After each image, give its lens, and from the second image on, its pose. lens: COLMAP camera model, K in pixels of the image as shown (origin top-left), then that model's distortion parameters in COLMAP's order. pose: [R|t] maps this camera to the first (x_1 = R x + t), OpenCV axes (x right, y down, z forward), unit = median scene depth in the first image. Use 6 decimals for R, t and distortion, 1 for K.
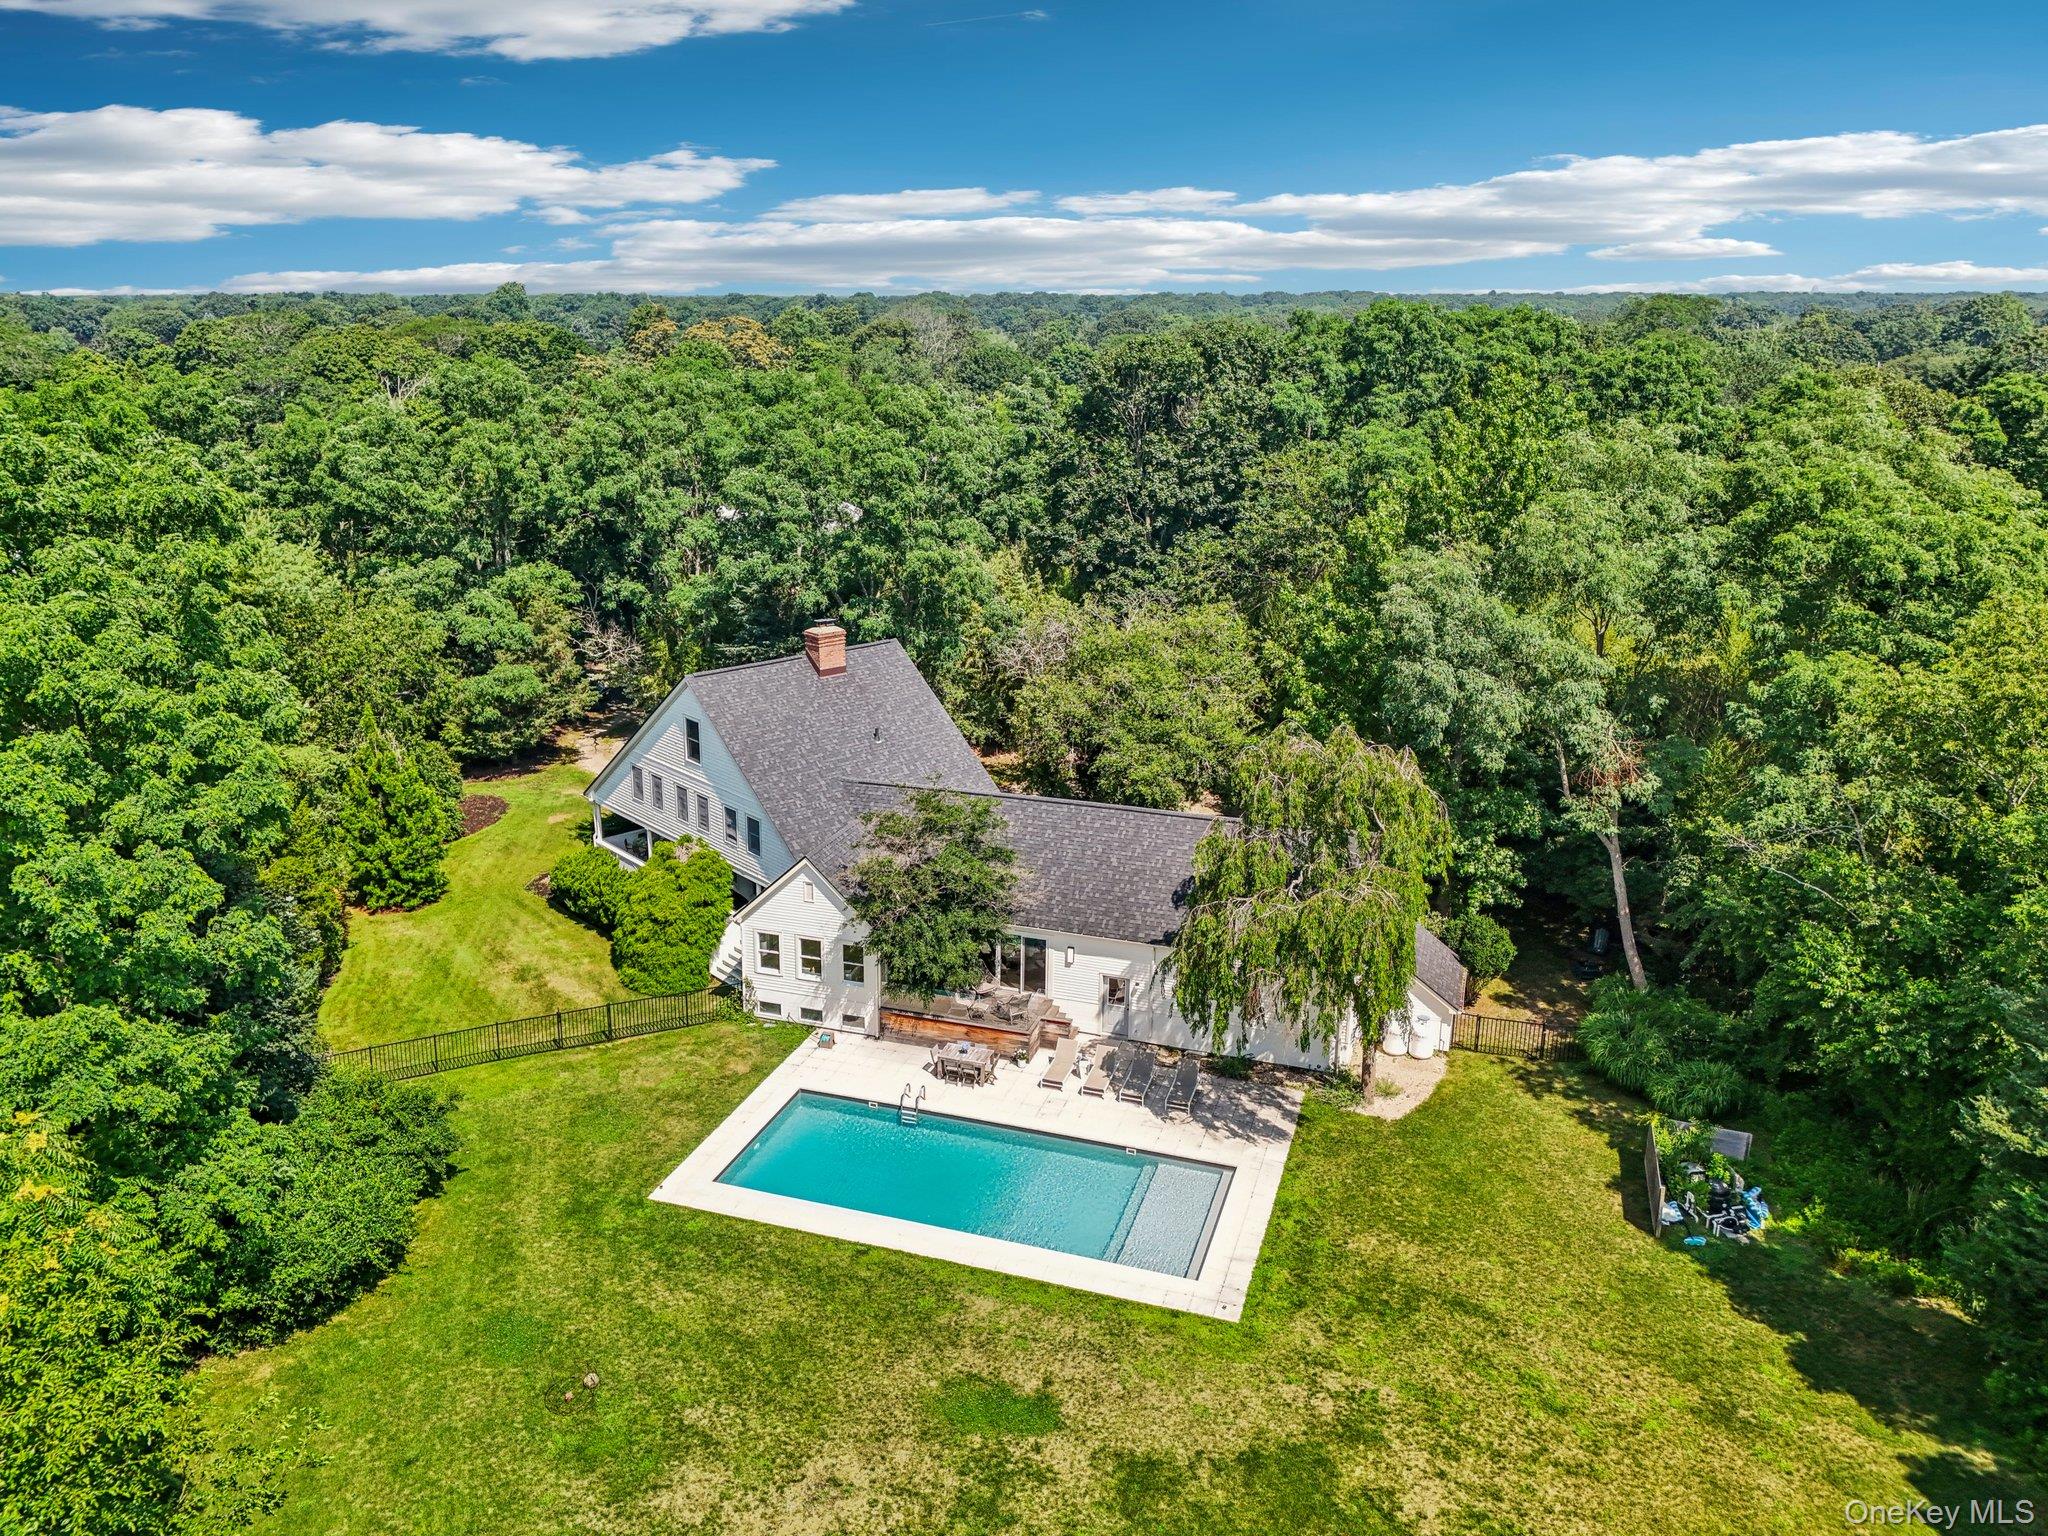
lens RADIAL K [[1568.8, 0, 993.1], [0, 1568.8, 630.0], [0, 0, 1]] dist [0.062132, -0.004171]
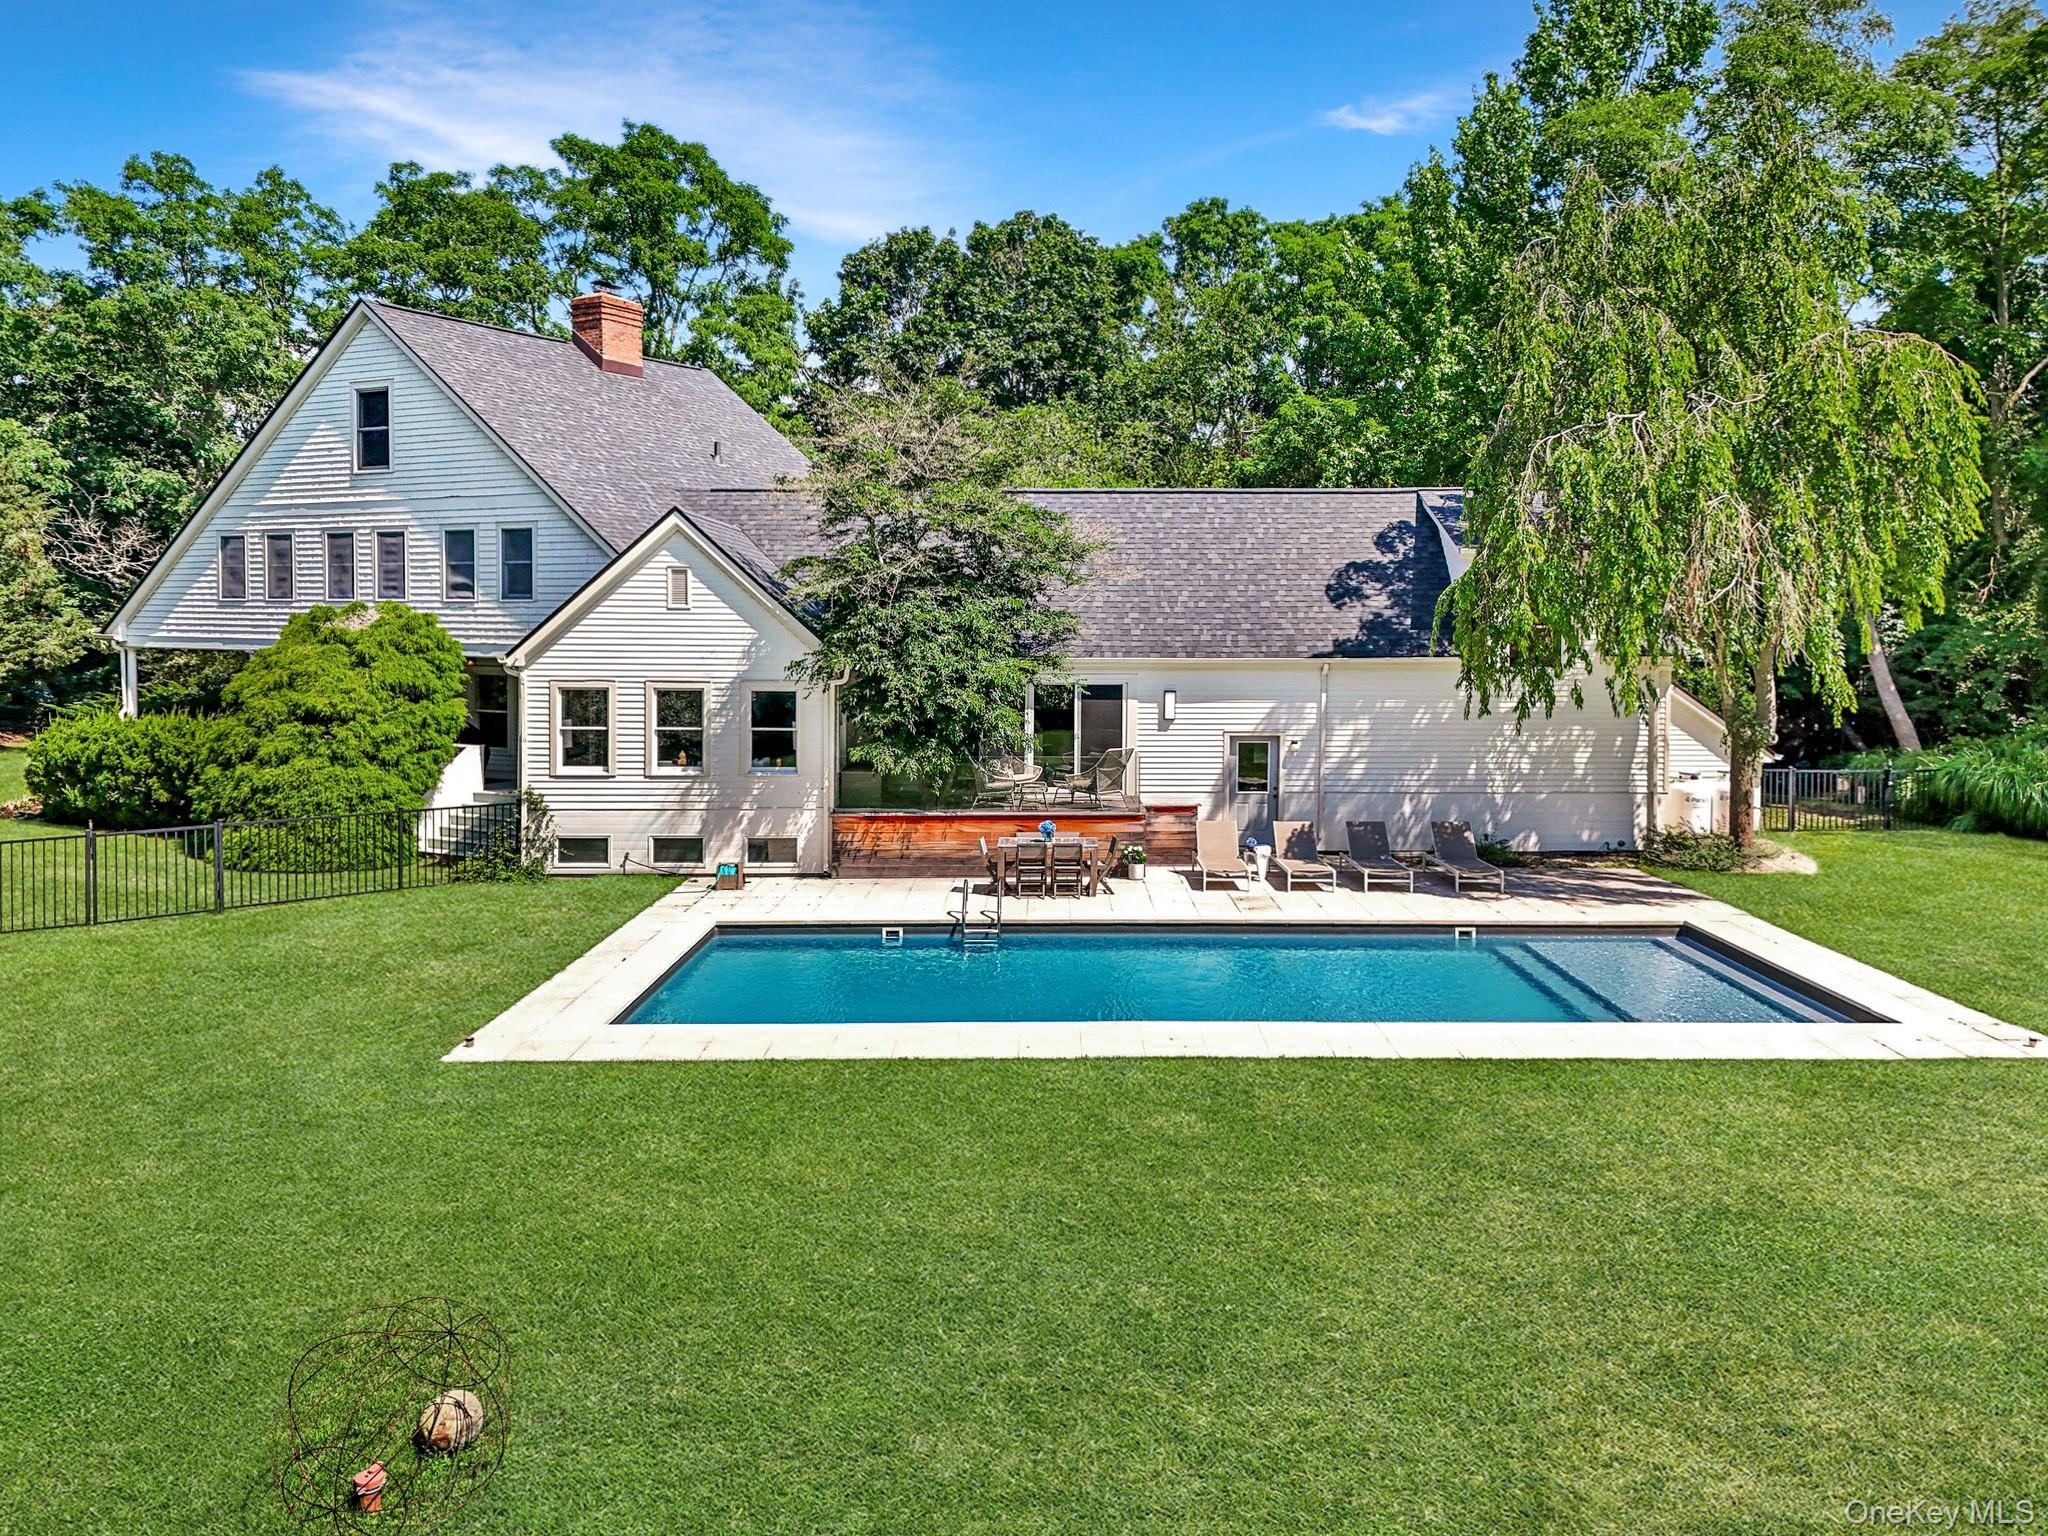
lens RADIAL K [[1569.3, 0, 1103.0], [0, 1569.3, 629.7], [0, 0, 1]] dist [-0.010318, -0.003233]
pose [[0.930700, 0.009736, 0.365653, -0.156769], [0.064033, 0.979872, -0.189076, 0.254268], [-0.360134, 0.199388, 0.911344, 0.451790]]
